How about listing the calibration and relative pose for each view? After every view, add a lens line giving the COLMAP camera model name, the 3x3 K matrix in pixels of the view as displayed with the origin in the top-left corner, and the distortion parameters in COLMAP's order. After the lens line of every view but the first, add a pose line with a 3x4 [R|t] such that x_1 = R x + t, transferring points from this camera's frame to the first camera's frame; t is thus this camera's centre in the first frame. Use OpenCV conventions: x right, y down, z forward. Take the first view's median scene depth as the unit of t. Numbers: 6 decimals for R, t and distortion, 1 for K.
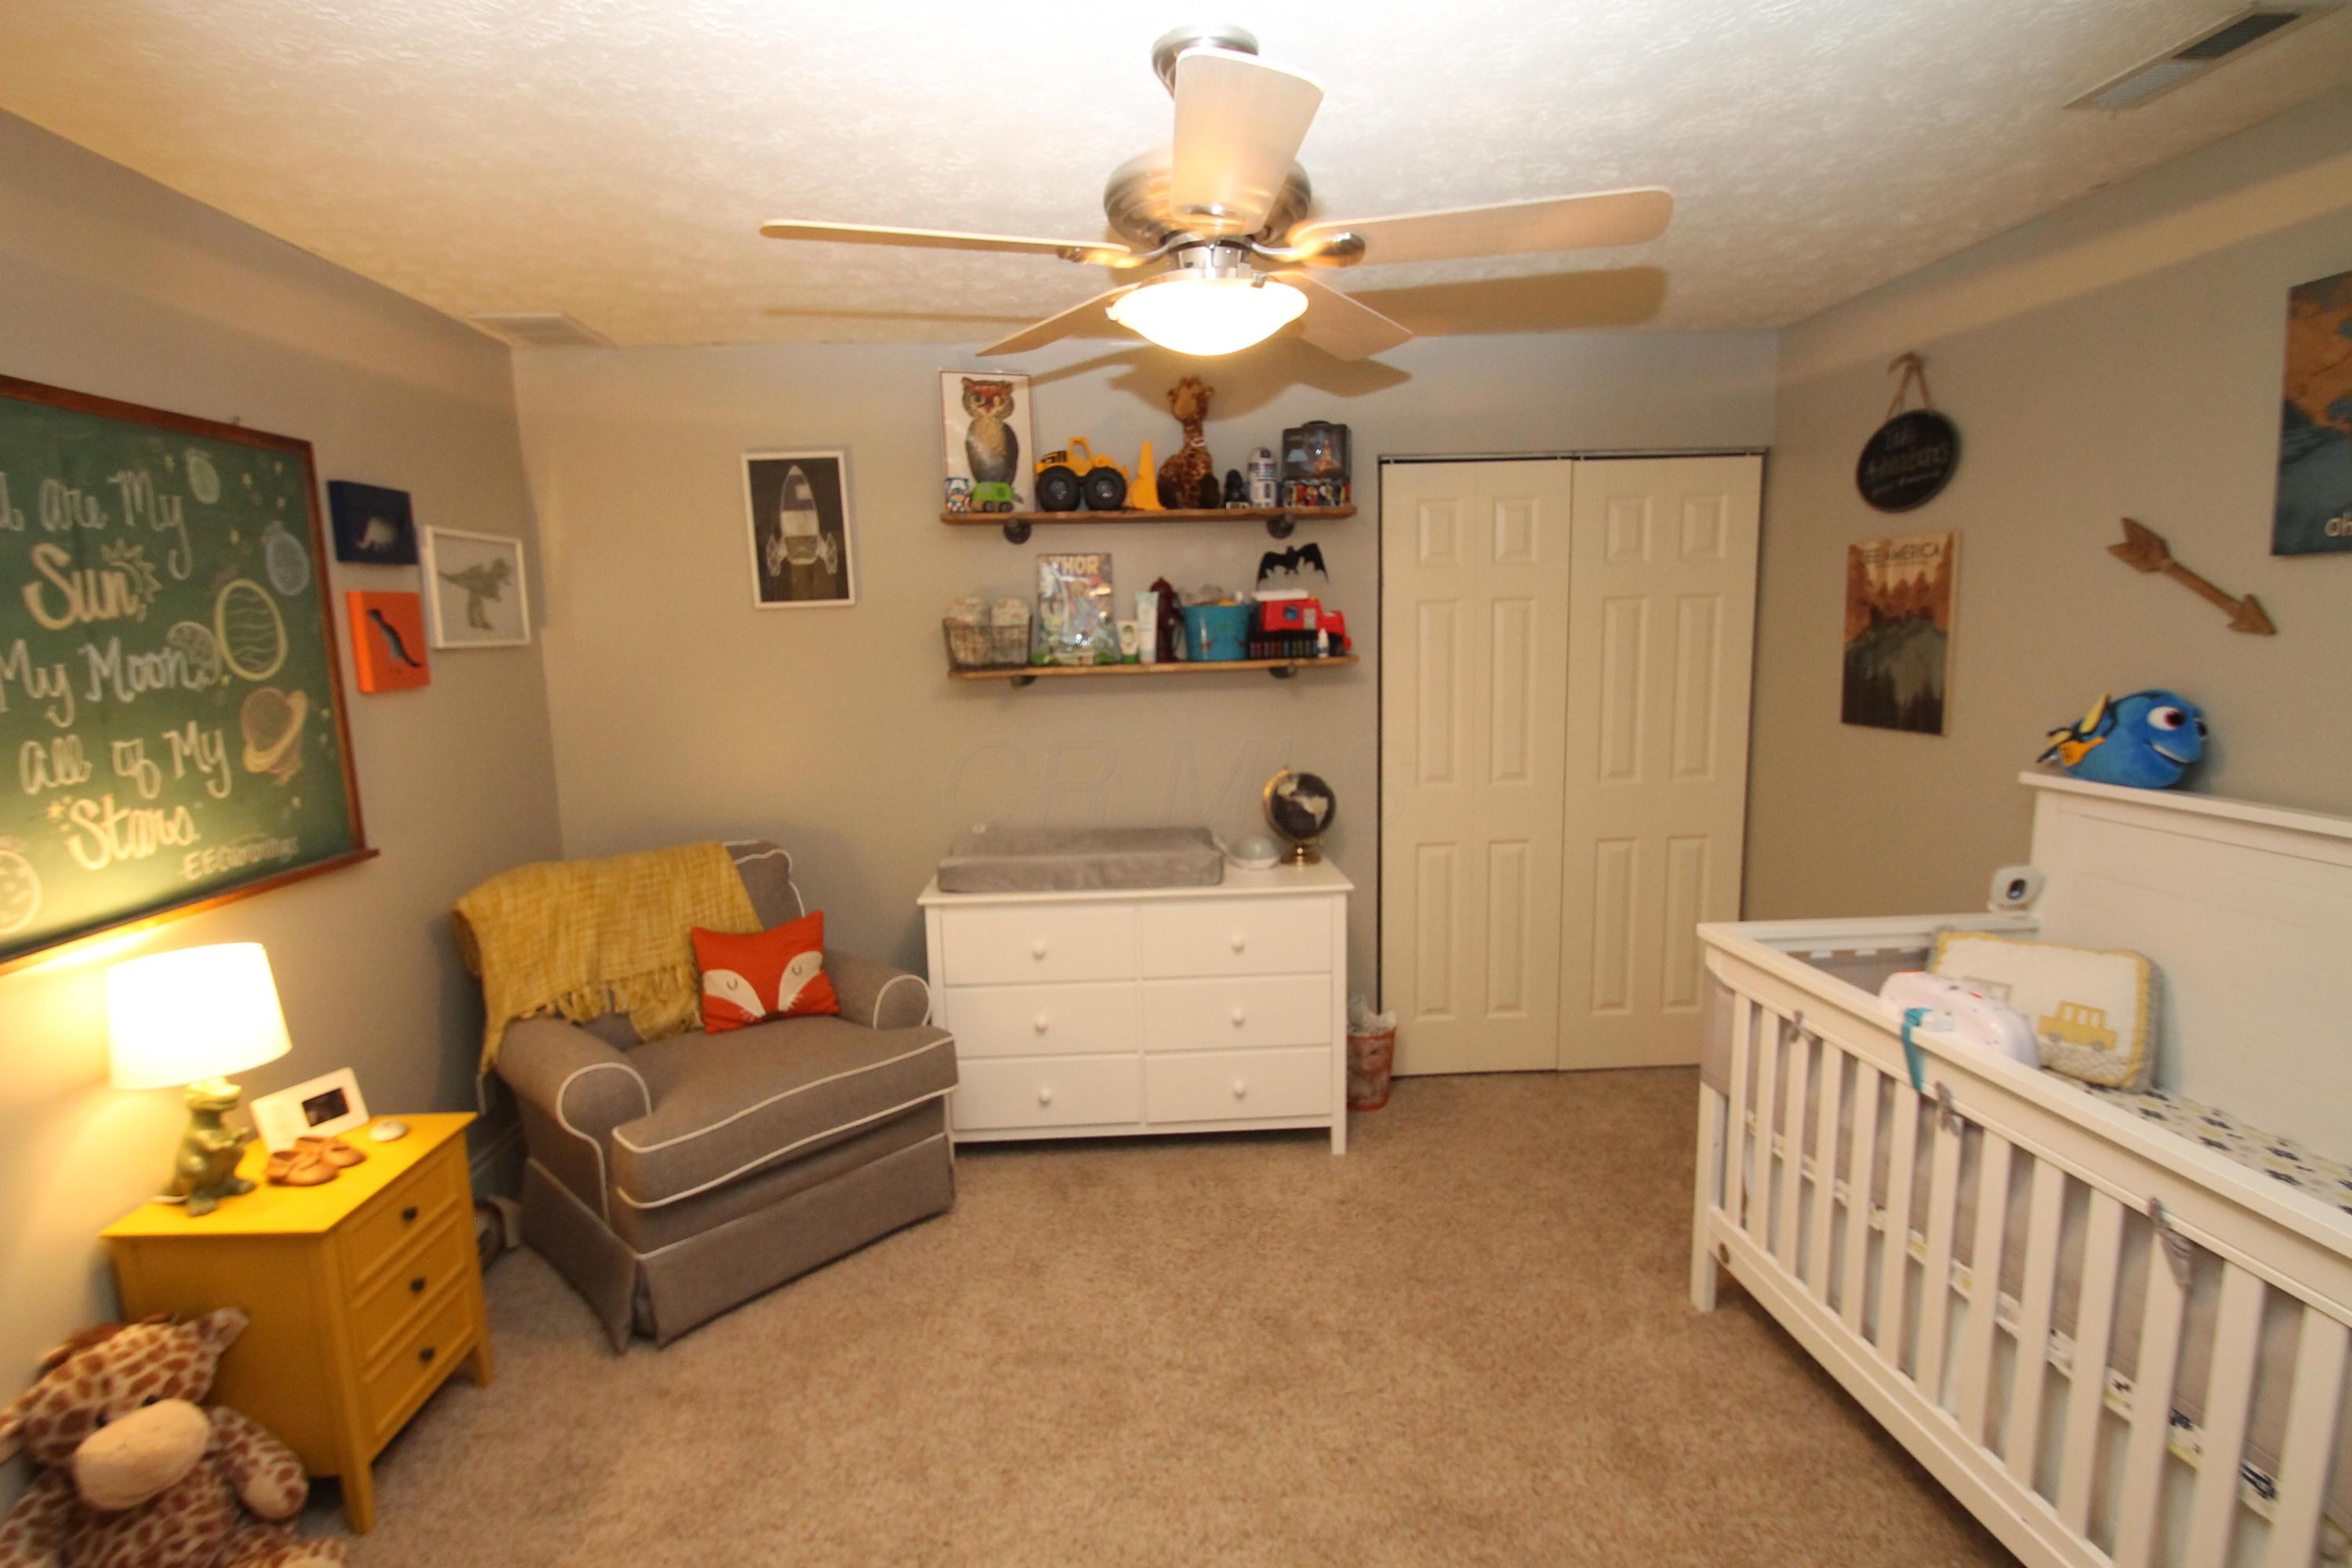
lens RADIAL K [[1092.4, 0, 1176.0], [0, 1092.4, 784.0], [0, 0, 1]] dist [0.032739, -0.013876]
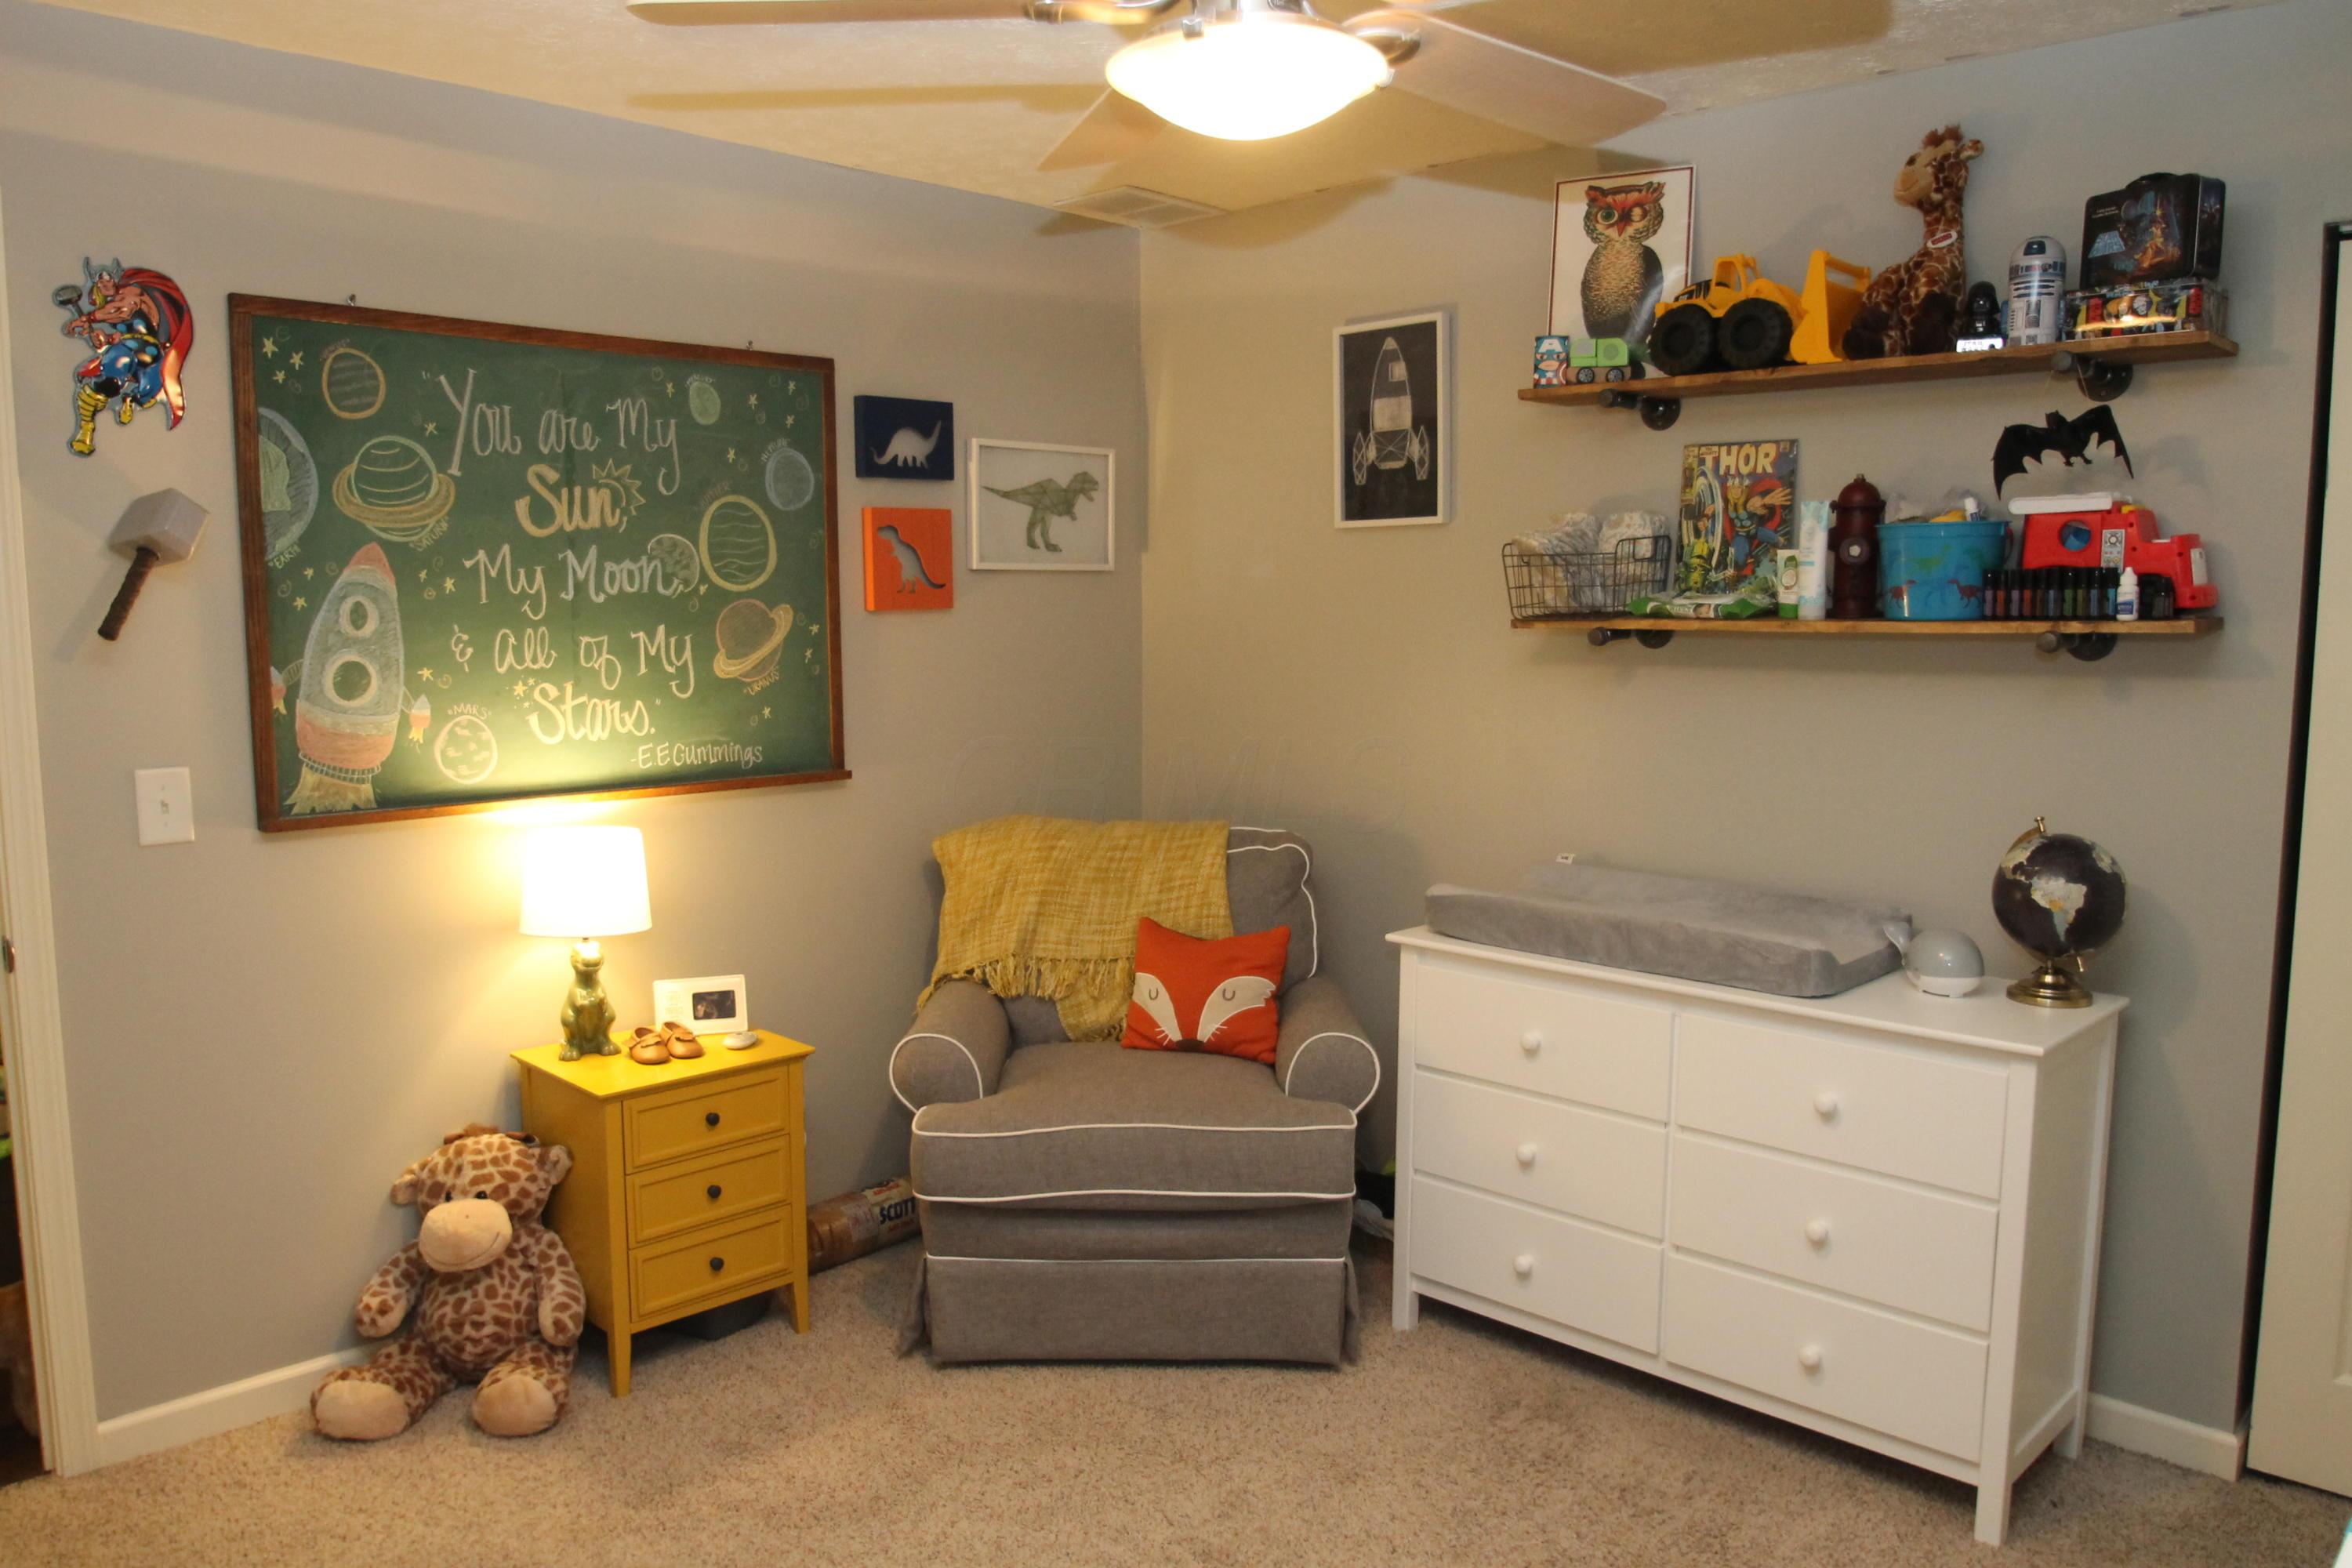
lens RADIAL K [[1675.0, 0, 1176.0], [0, 1675.0, 784.0], [0, 0, 1]] dist [0.000131, 0.004219]
pose [[0.708483, 0.108259, -0.697375, 0.534939], [-0.120461, 0.992213, 0.031650, -0.011783], [0.695371, 0.061583, 0.716007, 0.154138]]
